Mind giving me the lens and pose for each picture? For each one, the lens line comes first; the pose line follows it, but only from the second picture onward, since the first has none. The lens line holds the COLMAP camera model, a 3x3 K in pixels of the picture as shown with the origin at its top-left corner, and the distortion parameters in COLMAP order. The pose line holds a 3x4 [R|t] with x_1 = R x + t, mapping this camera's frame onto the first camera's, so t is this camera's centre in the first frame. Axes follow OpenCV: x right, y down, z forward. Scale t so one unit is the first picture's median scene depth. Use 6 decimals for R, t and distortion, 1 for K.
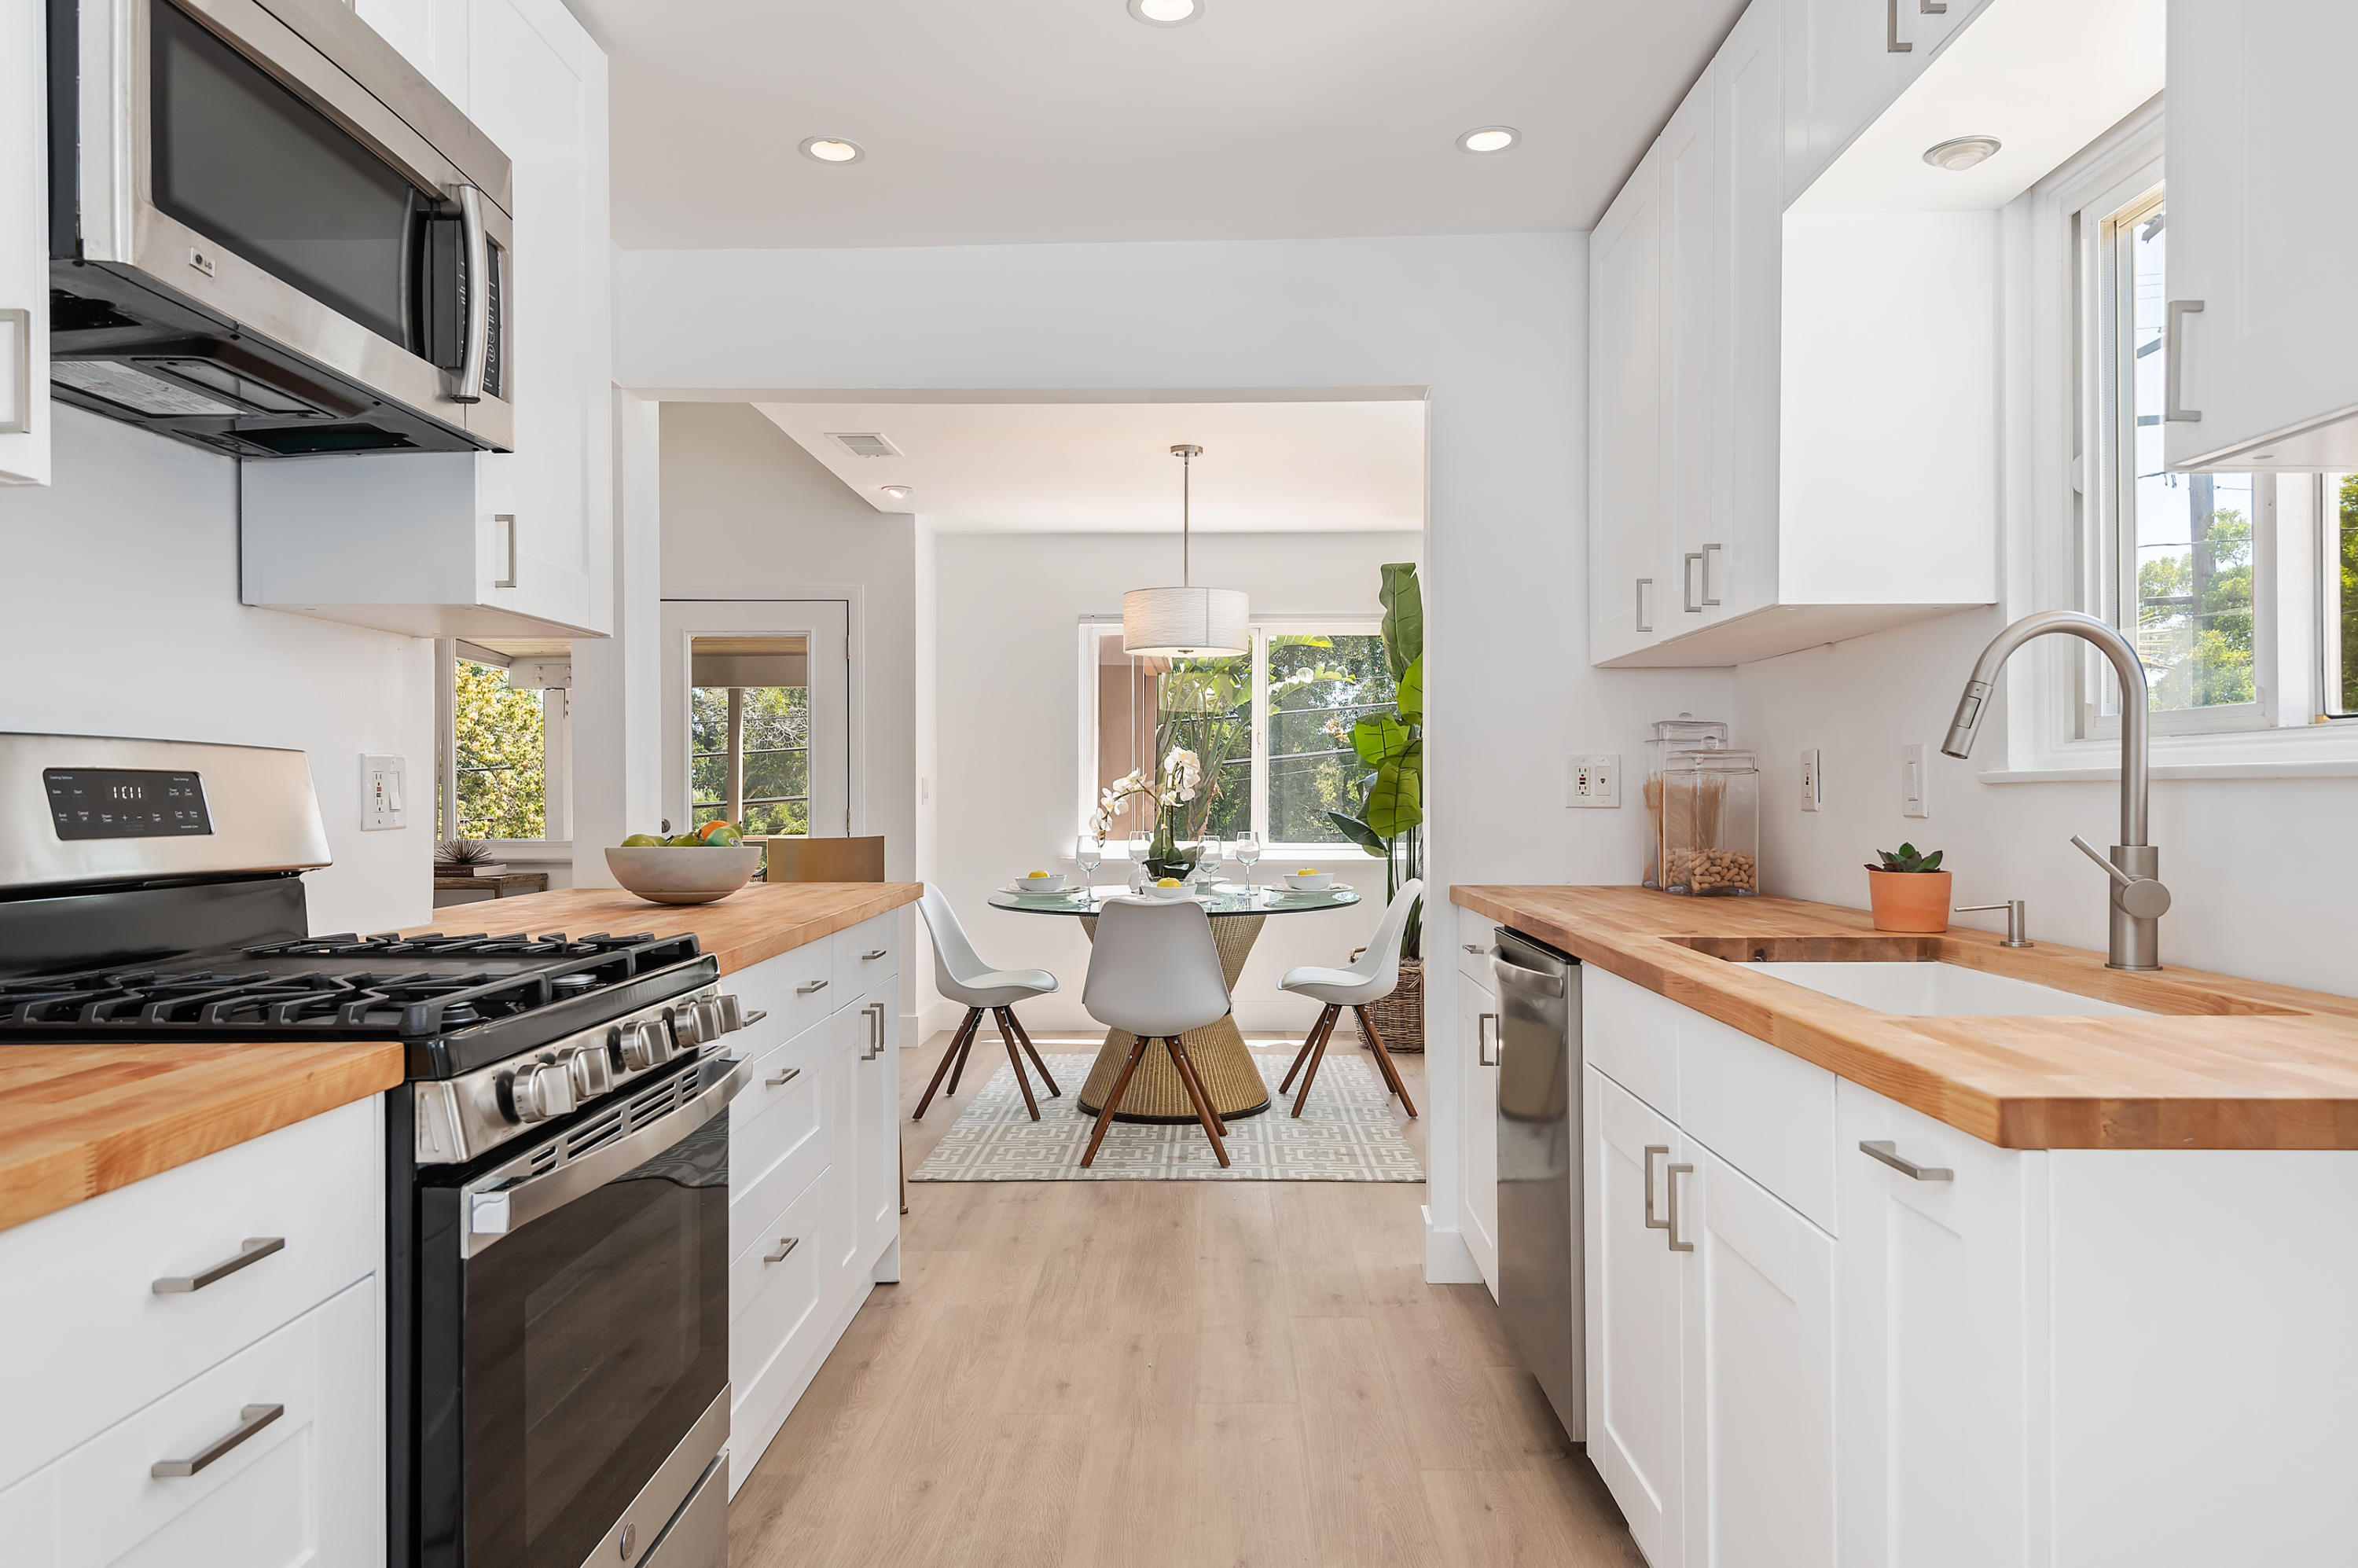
lens RADIAL K [[1474.7, 0, 1179.0], [0, 1474.7, 784.0], [0, 0, 1]] dist [0.003325, 0.000505]
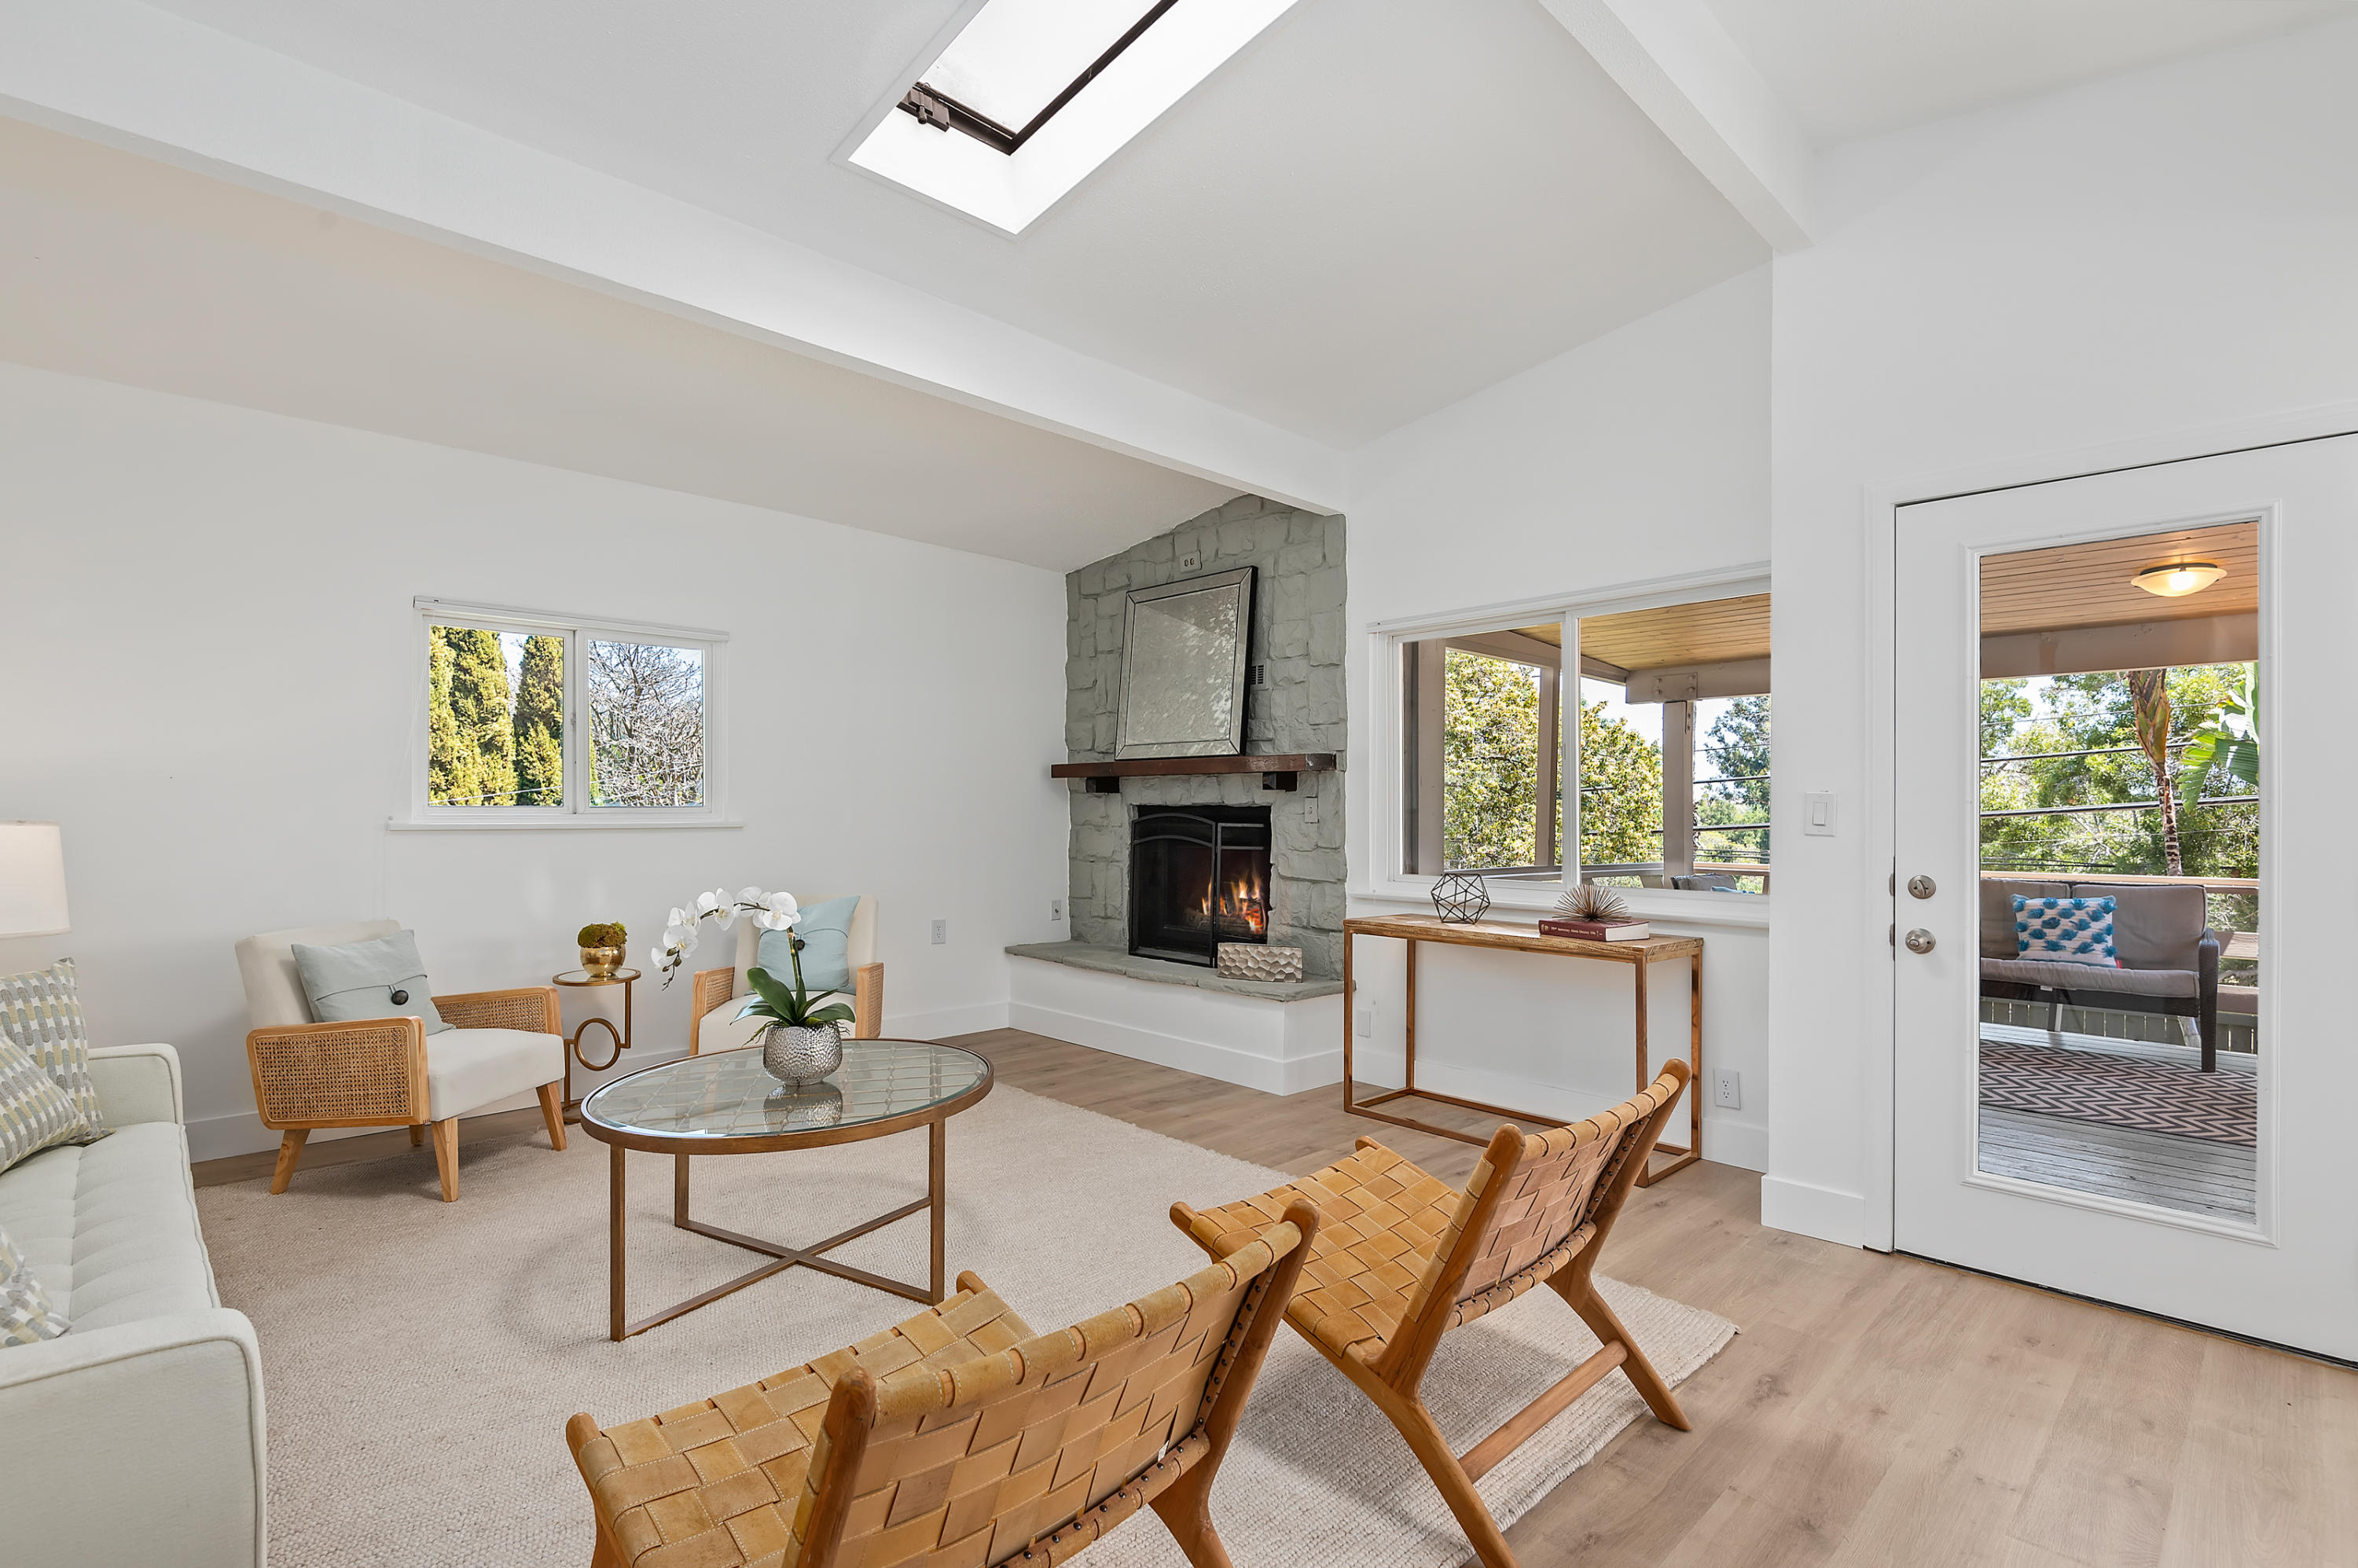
lens RADIAL K [[1108.9, 0, 1179.5], [0, 1108.9, 810.6], [0, 0, 1]] dist [-0.001232, -0.000118]
pose [[0.706113, 0.008796, -0.708044, -0.091861], [-0.001547, 0.999940, 0.010879, -0.002495], [0.708097, -0.006586, 0.706084, 0.178314]]
